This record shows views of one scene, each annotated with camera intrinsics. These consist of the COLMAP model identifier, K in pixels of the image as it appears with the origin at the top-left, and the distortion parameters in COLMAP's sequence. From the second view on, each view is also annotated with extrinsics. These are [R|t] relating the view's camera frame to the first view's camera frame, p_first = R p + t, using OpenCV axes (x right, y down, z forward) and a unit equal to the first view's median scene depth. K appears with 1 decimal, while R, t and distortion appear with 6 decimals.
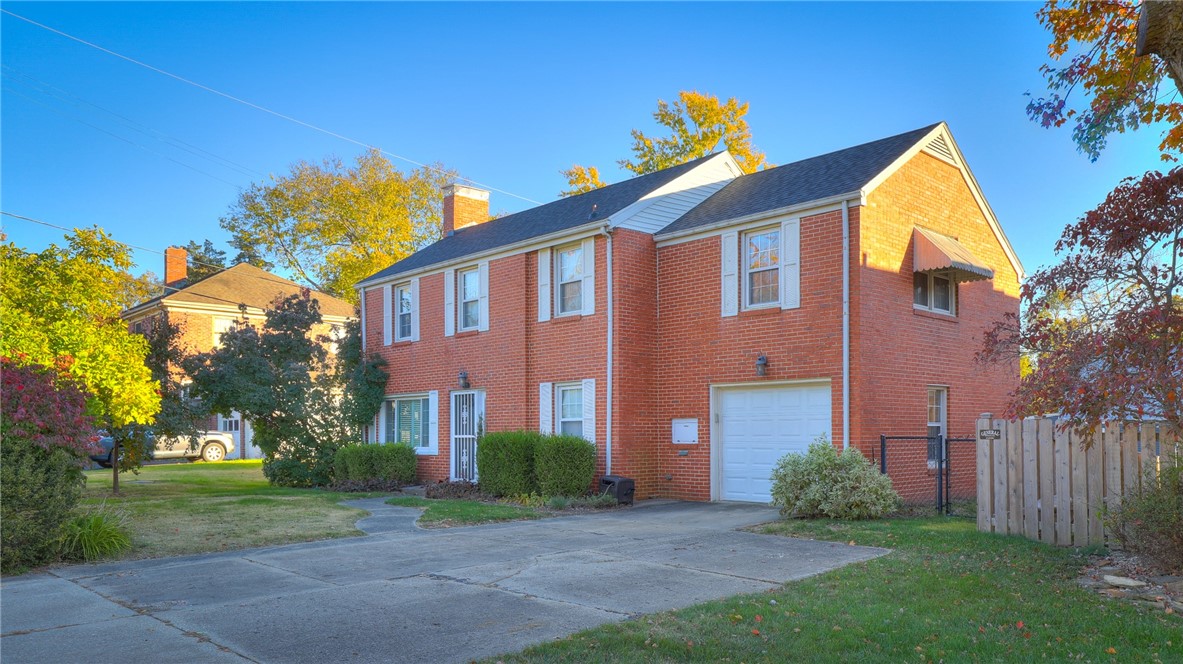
lens RADIAL K [[863.6, 0, 585.4], [0, 863.6, 426.2], [0, 0, 1]] dist [0.004273, 0.000975]
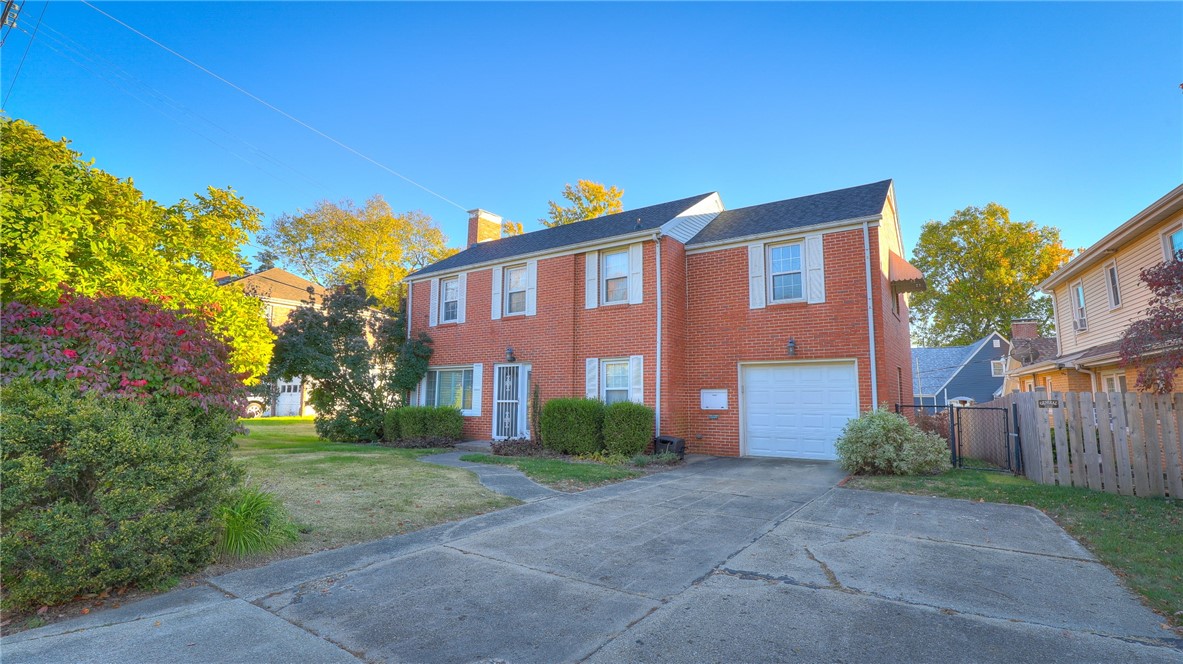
lens RADIAL K [[548.8, 0, 591.5], [0, 548.8, 332.0], [0, 0, 1]] dist [-0.034201, 0.000710]
pose [[0.979323, 0.037672, 0.198763, -0.203321], [-0.014439, 0.993019, -0.117068, 0.003999], [-0.201786, 0.111777, 0.973031, 0.240462]]
